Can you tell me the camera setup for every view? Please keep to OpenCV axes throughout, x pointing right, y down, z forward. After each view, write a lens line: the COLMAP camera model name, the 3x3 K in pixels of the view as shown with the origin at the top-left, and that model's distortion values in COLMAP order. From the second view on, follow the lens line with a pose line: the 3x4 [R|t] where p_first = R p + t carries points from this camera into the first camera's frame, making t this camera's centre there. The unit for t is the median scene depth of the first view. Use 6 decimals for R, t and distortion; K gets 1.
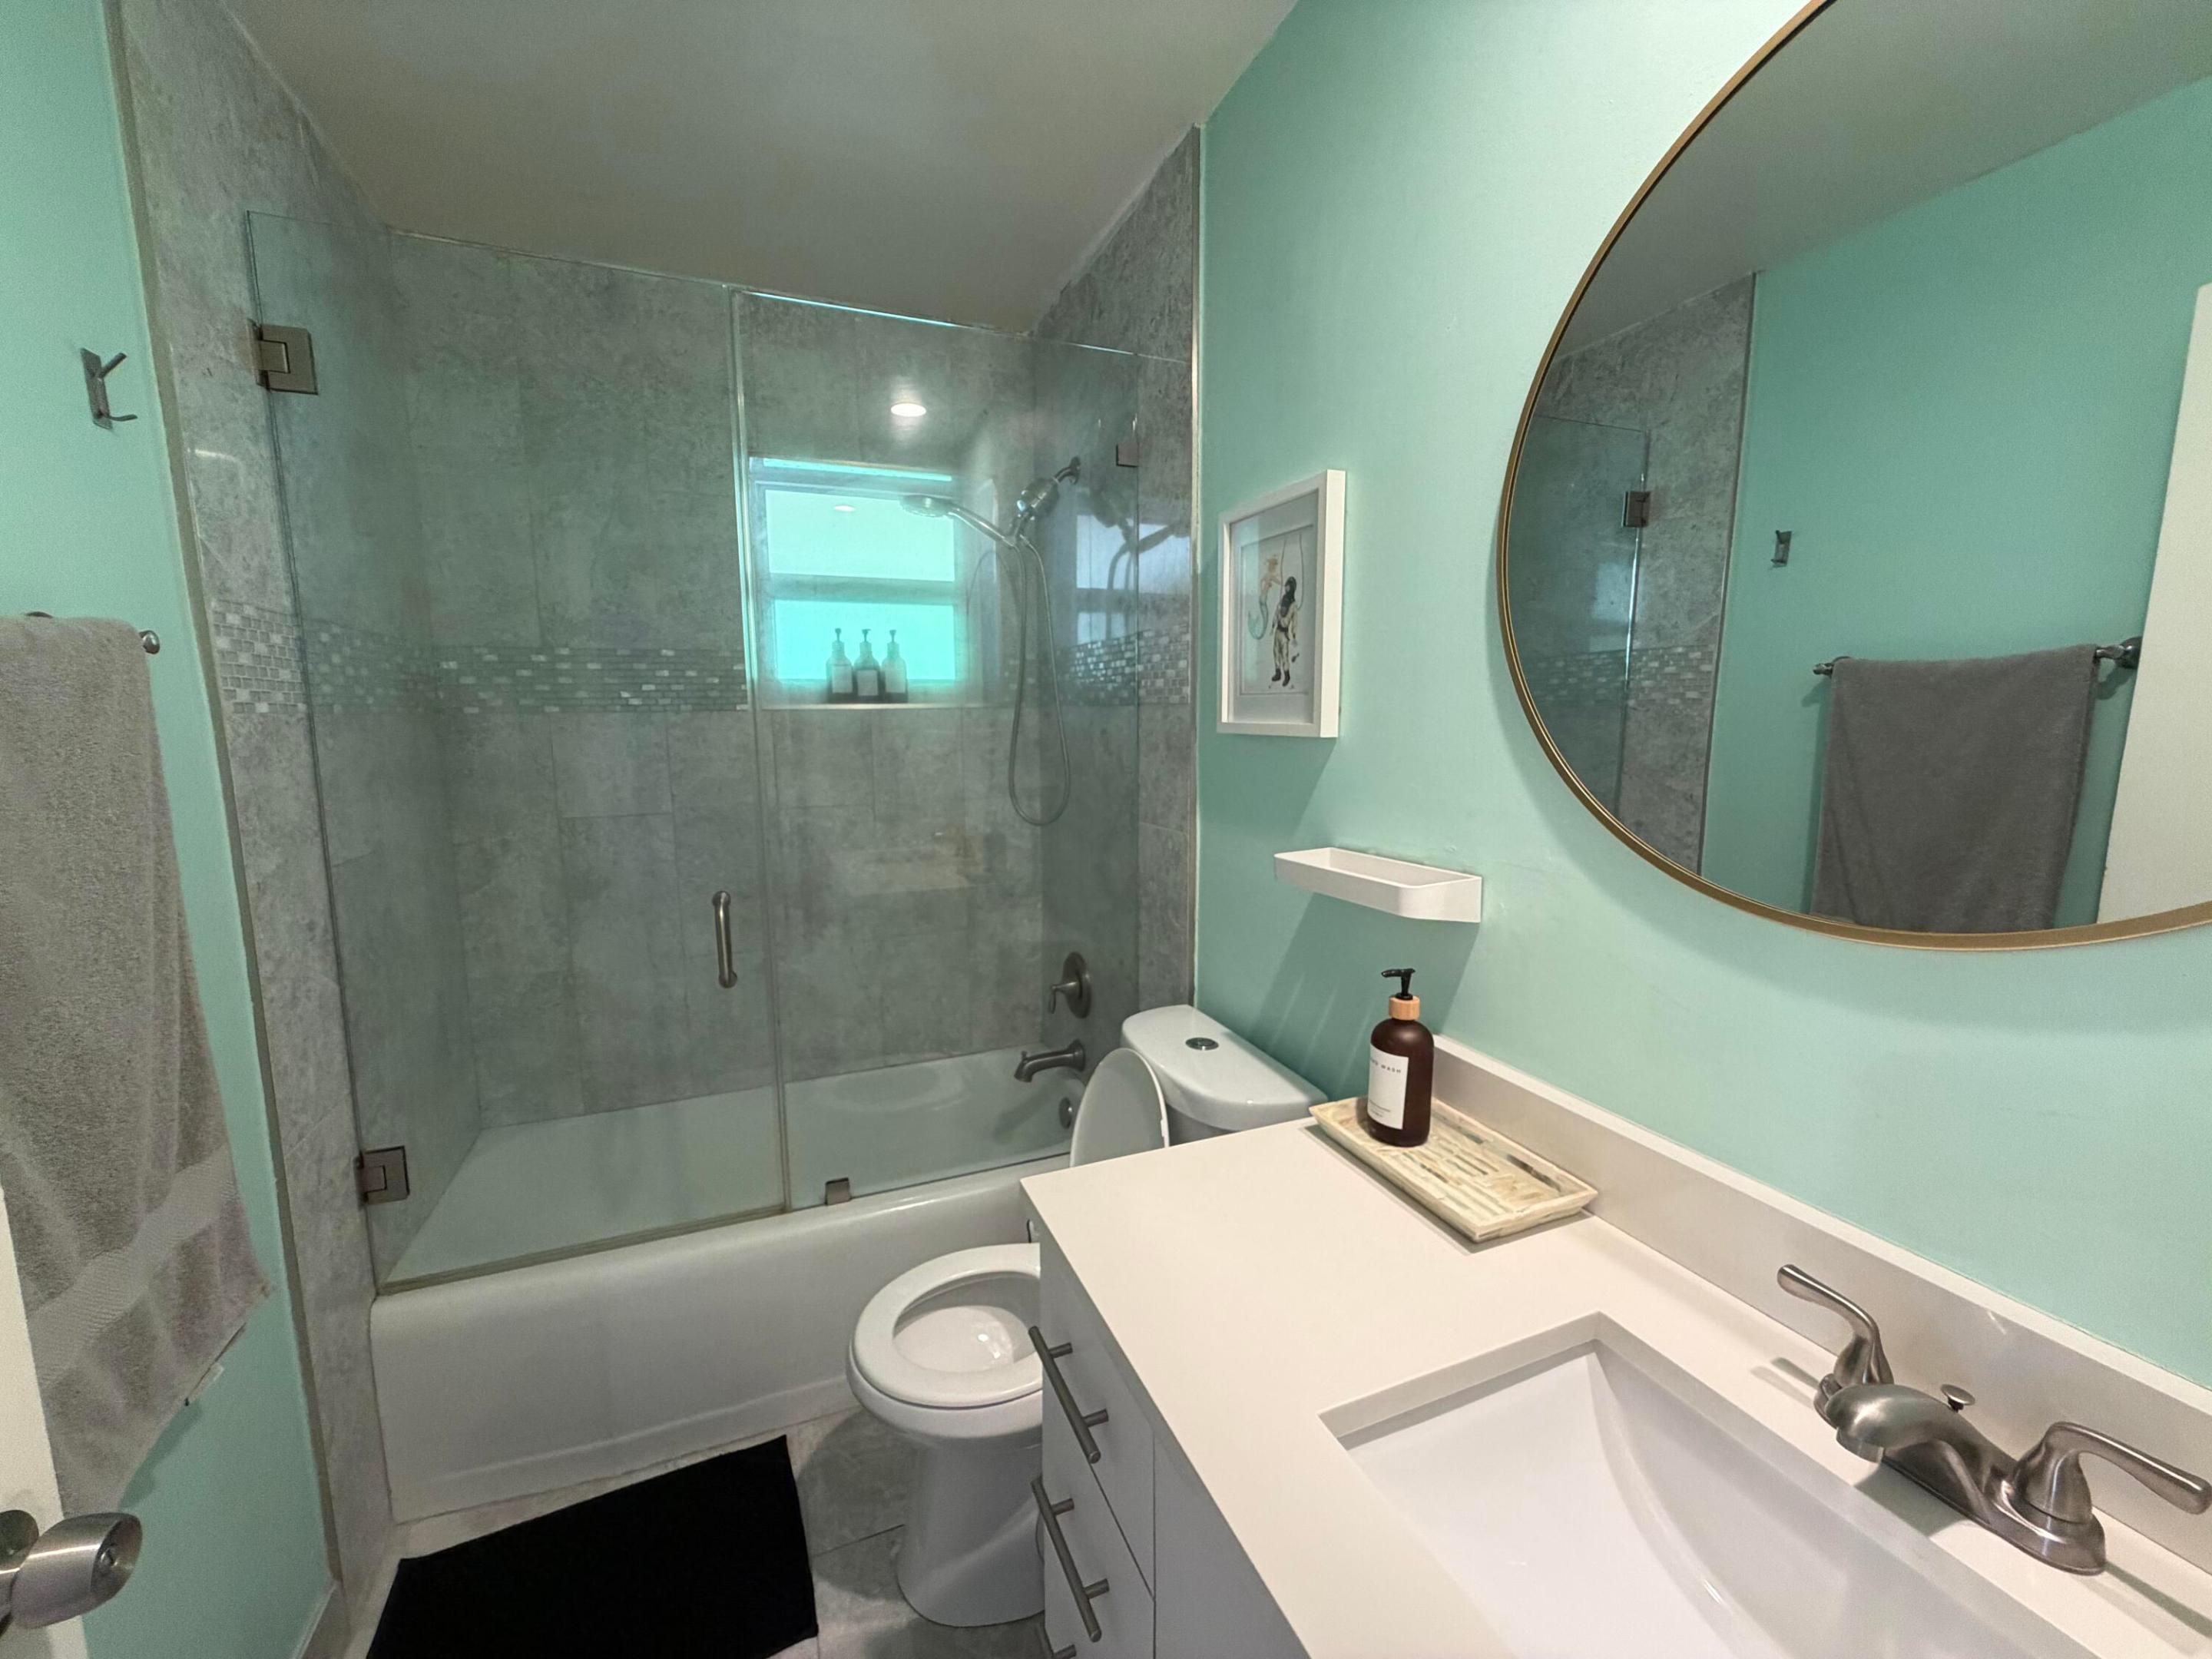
lens RADIAL K [[880.3, 0, 1098.1], [0, 880.3, 827.4], [0, 0, 1]] dist [-0.000070, 0.000378]
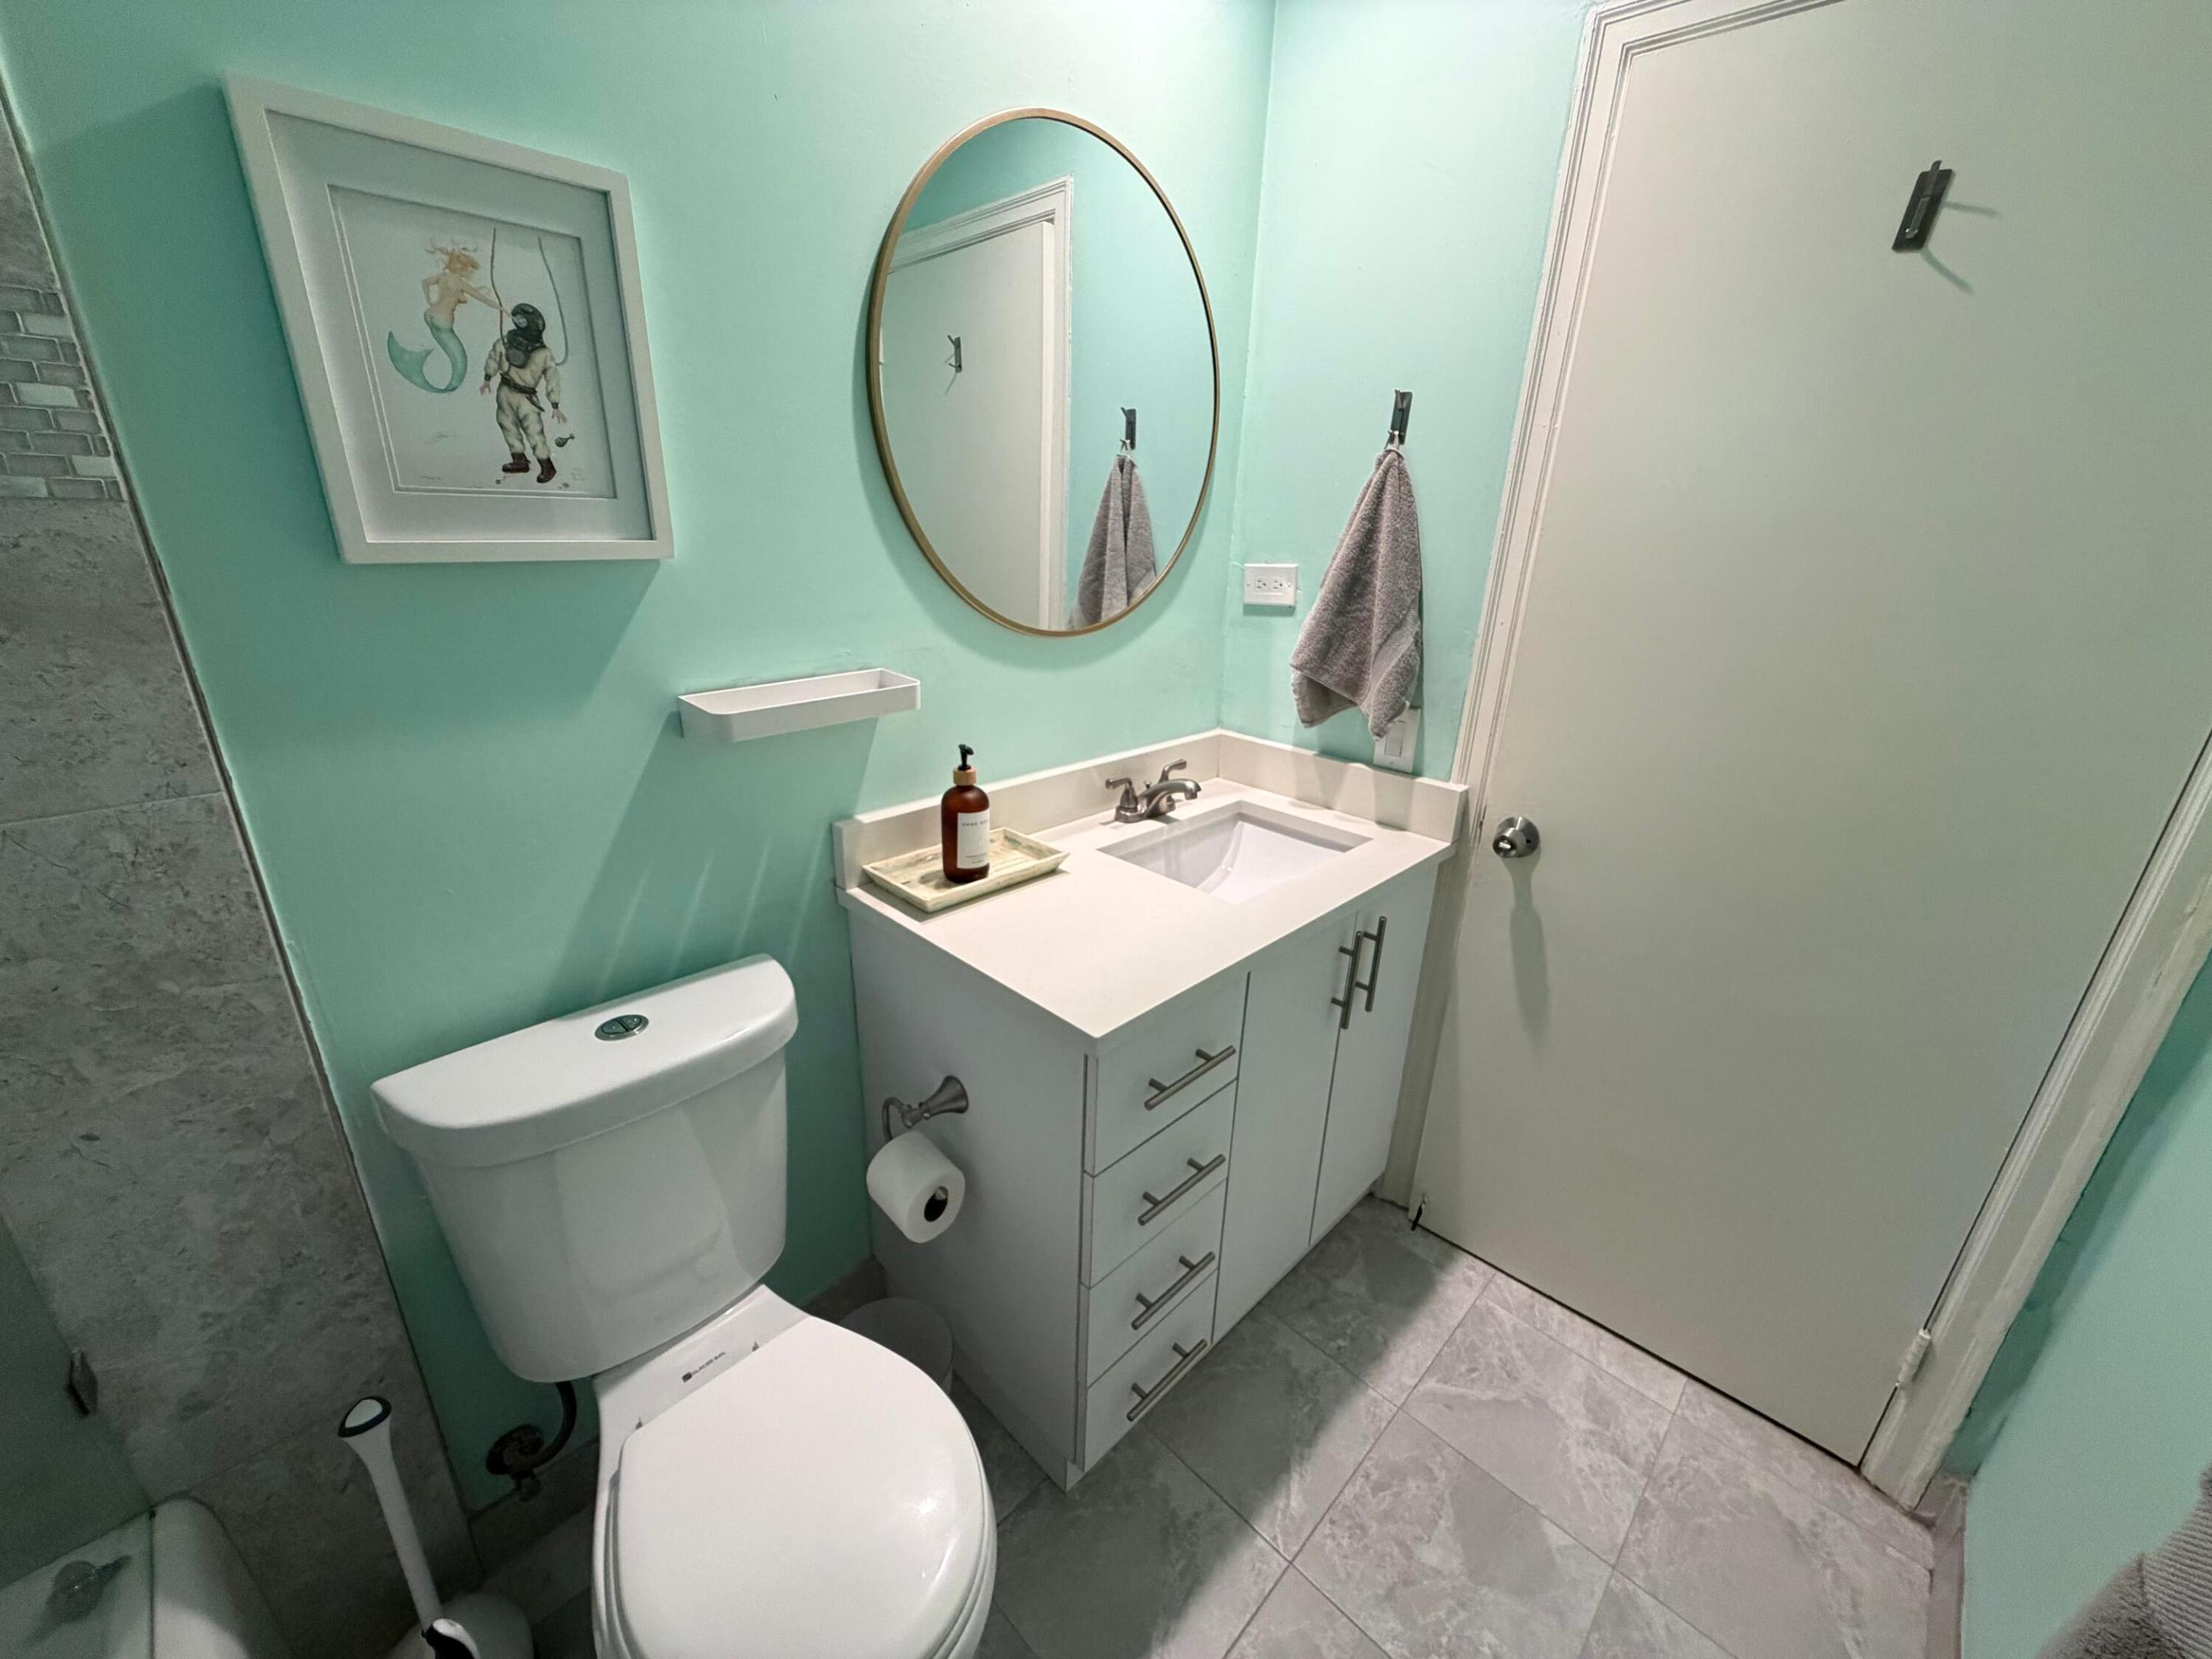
lens RADIAL K [[880.3, 0, 1098.1], [0, 880.3, 827.4], [0, 0, 1]] dist [-0.000070, 0.000378]
pose [[-0.377401, -0.332614, 0.864255, -0.606684], [0.095165, 0.914399, 0.393469, -0.144719], [-0.921147, 0.230743, -0.313442, 0.883981]]
